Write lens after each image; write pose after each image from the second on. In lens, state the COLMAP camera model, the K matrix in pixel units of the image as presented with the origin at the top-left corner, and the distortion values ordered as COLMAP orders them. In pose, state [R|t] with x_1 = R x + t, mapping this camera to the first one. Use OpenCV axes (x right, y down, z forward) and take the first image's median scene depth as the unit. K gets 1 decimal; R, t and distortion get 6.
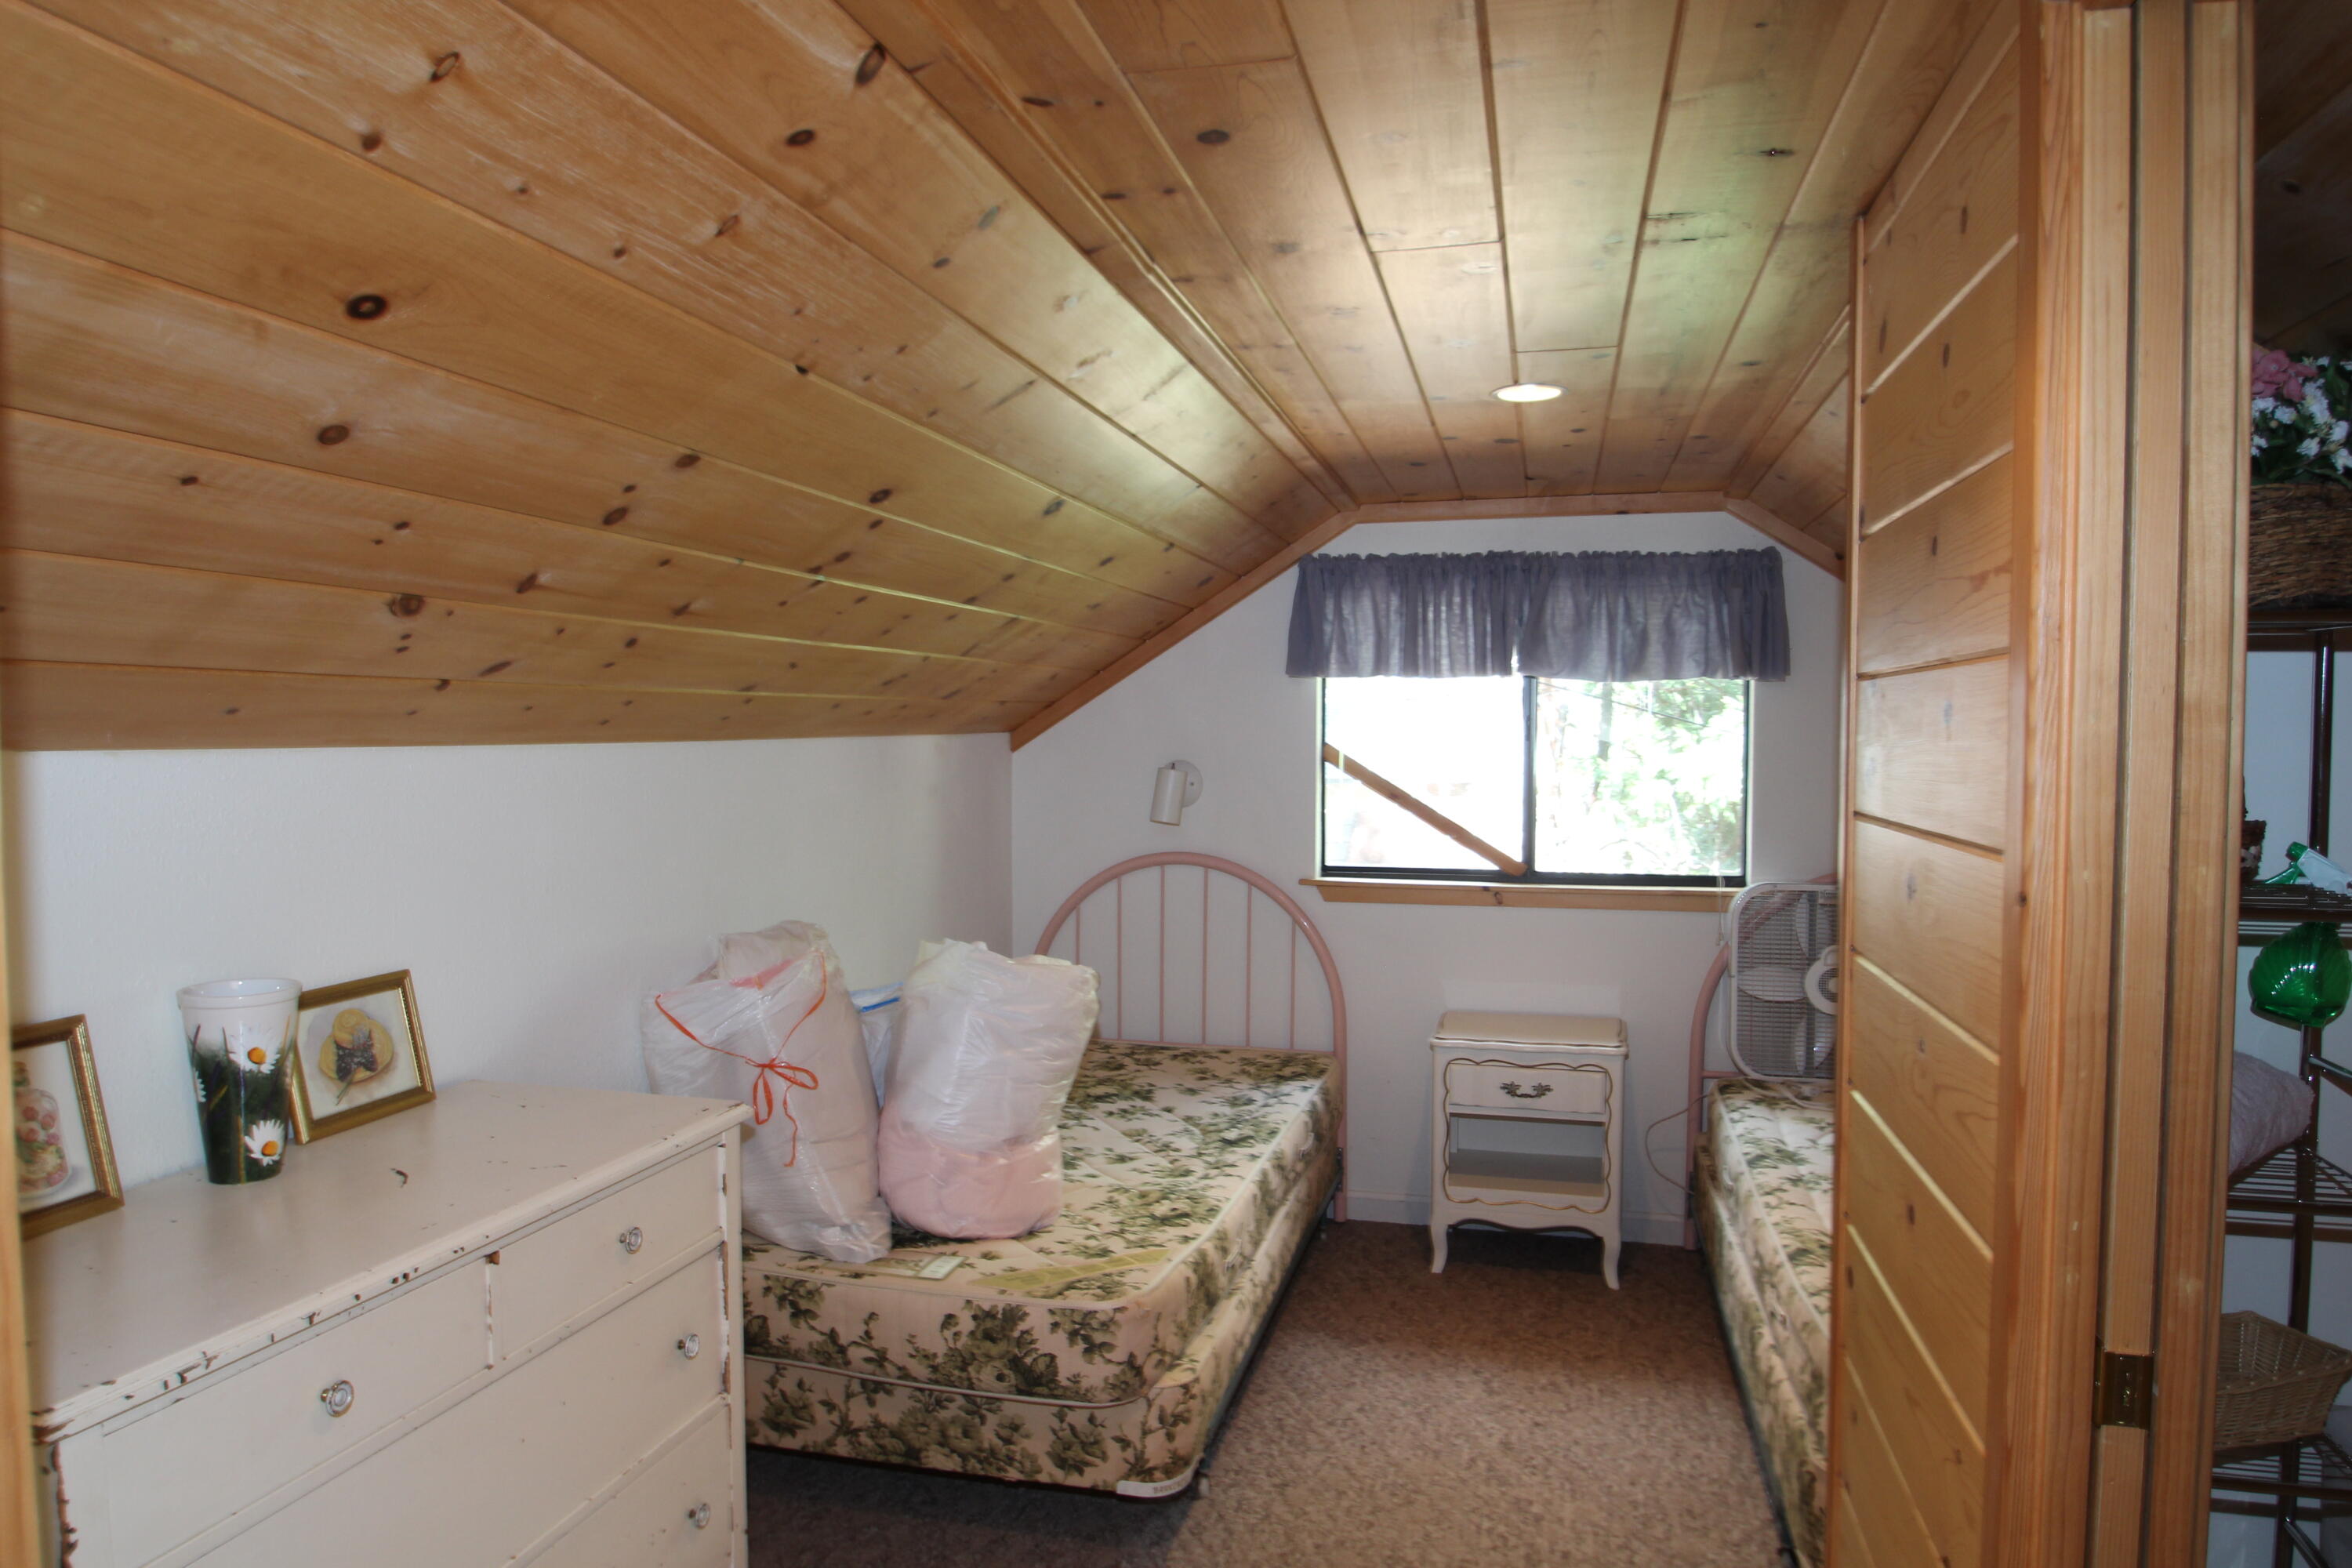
lens RADIAL K [[1499.9, 0, 1174.7], [0, 1499.9, 782.3], [0, 0, 1]] dist [-0.028307, 0.003519]
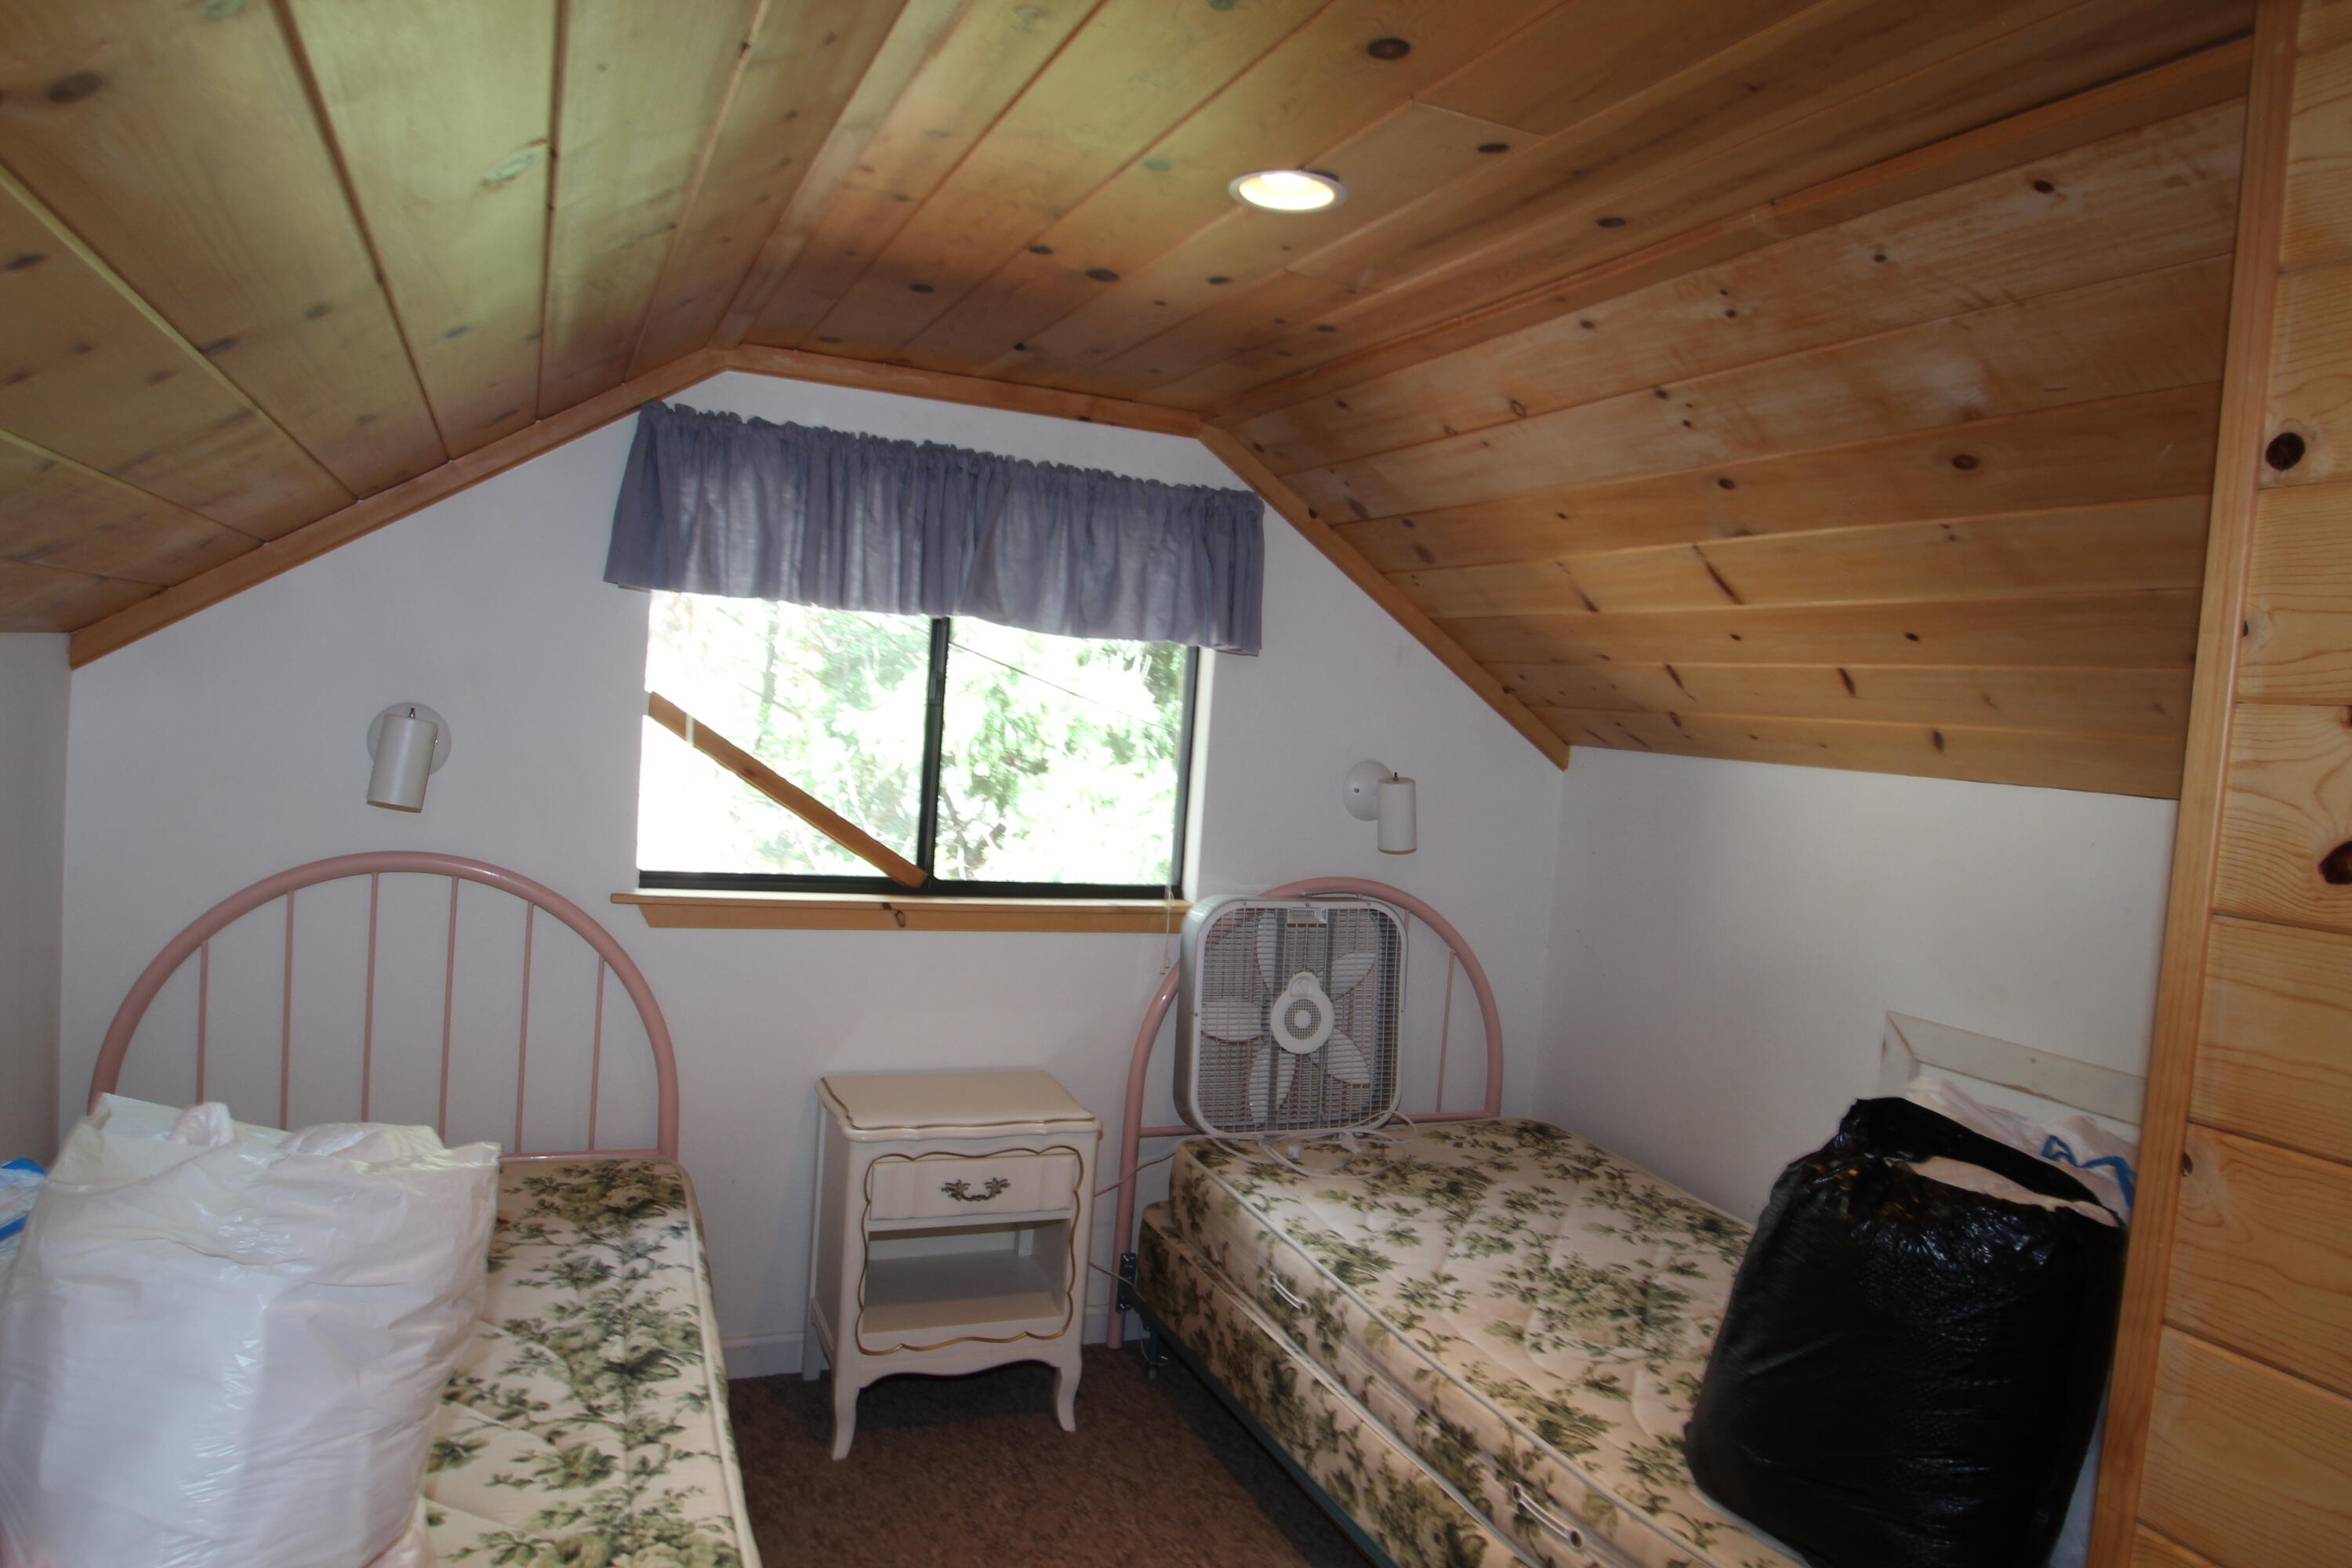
lens RADIAL K [[1499.9, 0, 1176.3], [0, 1499.9, 787.0], [0, 0, 1]] dist [-0.028307, 0.003519]
pose [[0.789773, 0.024999, 0.612889, -0.134213], [-0.051883, 0.998311, 0.026137, -0.013438], [-0.611201, -0.052441, 0.789736, 0.354777]]
